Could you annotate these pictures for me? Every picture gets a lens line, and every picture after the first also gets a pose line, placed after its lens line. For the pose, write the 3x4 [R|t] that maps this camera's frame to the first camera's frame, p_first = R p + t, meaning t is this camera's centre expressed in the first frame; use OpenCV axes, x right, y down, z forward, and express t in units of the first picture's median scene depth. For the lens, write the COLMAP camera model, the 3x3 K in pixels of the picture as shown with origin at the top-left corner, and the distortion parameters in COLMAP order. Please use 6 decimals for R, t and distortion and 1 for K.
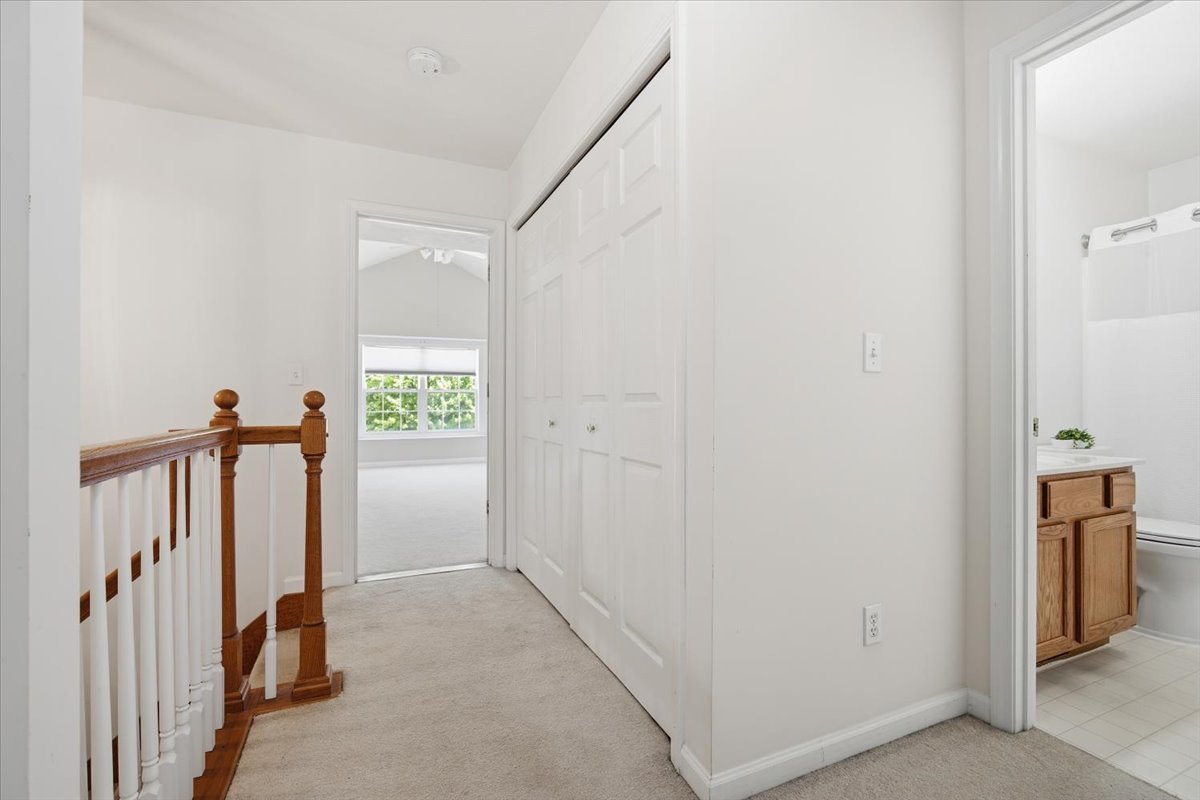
lens RADIAL K [[524.7, 0, 598.3], [0, 524.7, 397.2], [0, 0, 1]] dist [-0.011592, 0.000818]
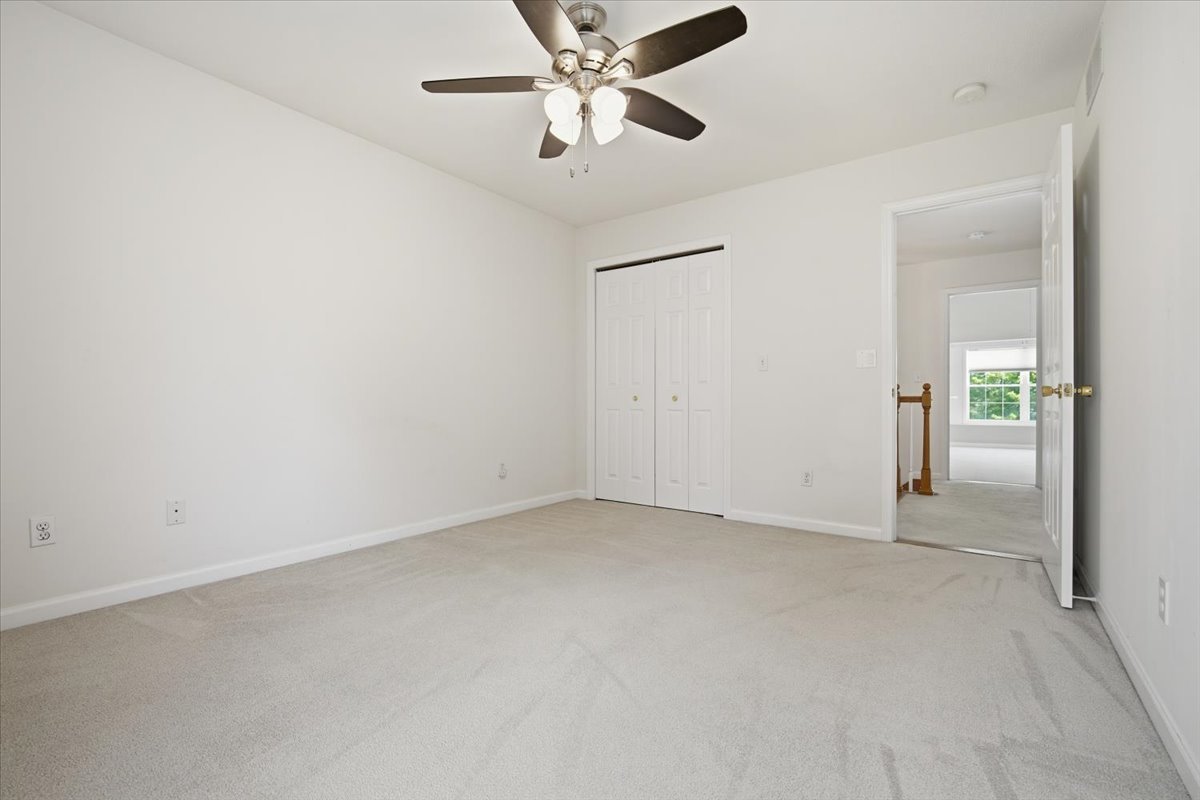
lens RADIAL K [[524.7, 0, 598.3], [0, 524.7, 397.2], [0, 0, 1]] dist [-0.011592, 0.000818]
pose [[0.487792, -0.000220, -0.872960, 0.998706], [0.002596, 0.999996, 0.001198, 0.050234], [0.872956, -0.002850, 0.487791, -1.822740]]
